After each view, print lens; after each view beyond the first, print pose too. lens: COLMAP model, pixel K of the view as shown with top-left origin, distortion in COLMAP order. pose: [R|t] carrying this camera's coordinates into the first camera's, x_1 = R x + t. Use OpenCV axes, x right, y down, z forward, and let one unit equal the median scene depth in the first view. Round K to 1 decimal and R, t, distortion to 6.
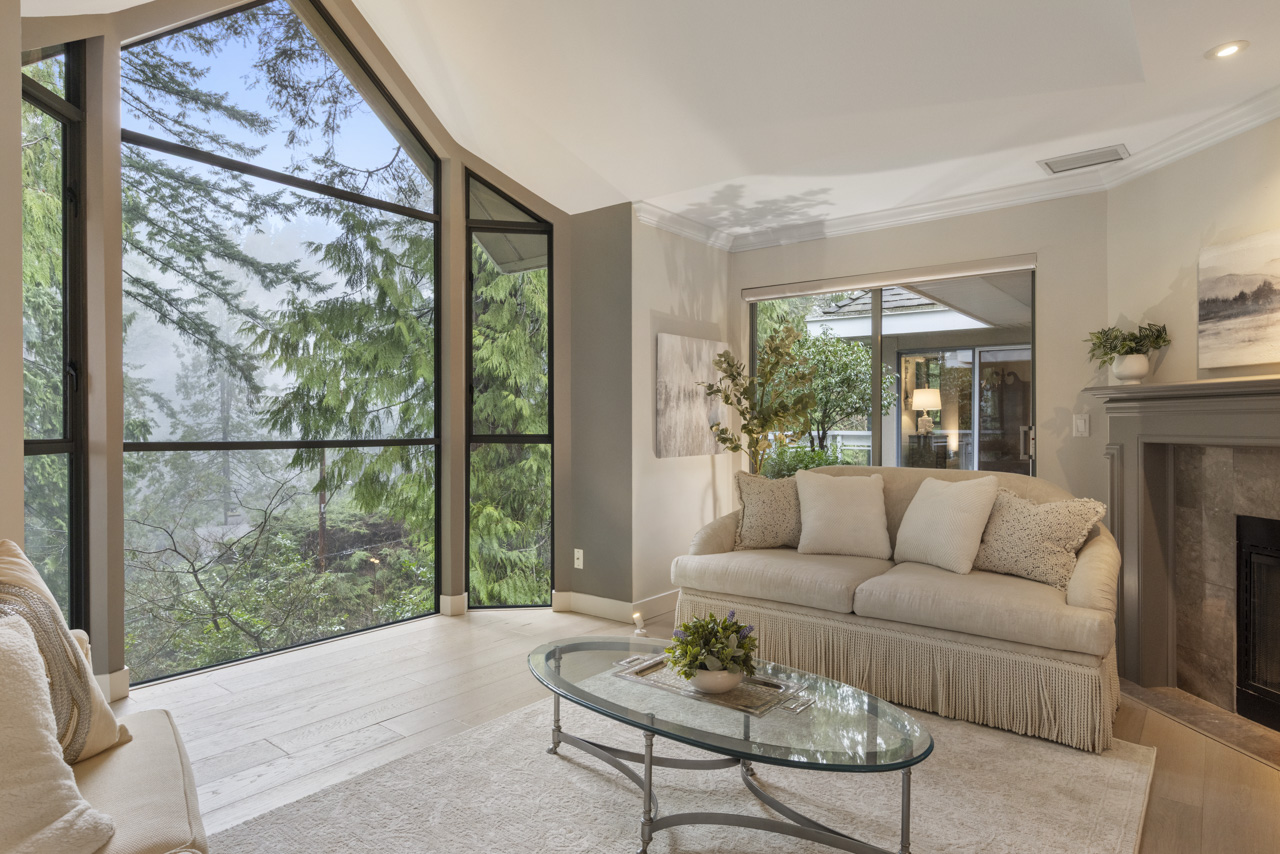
lens RADIAL K [[721.0, 0, 644.8], [0, 721.0, 423.1], [0, 0, 1]] dist [0.007047, -0.003116]
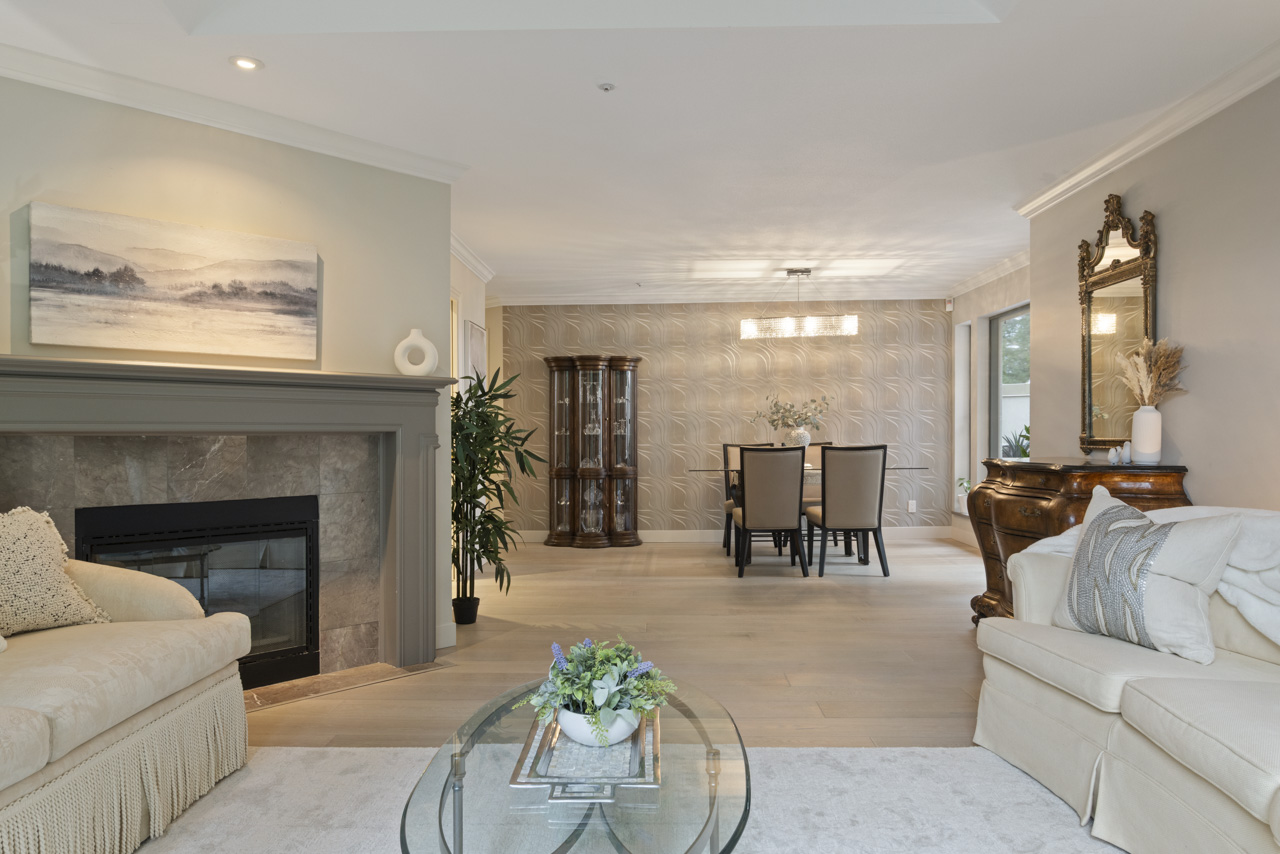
lens RADIAL K [[841.9, 0, 643.7], [0, 841.9, 434.2], [0, 0, 1]] dist [0.007309, 0.002506]
pose [[-0.603220, -0.004064, 0.797564, -0.412005], [-0.002432, 0.999992, 0.003256, 0.024044], [-0.797571, 0.000025, -0.603225, 0.939935]]
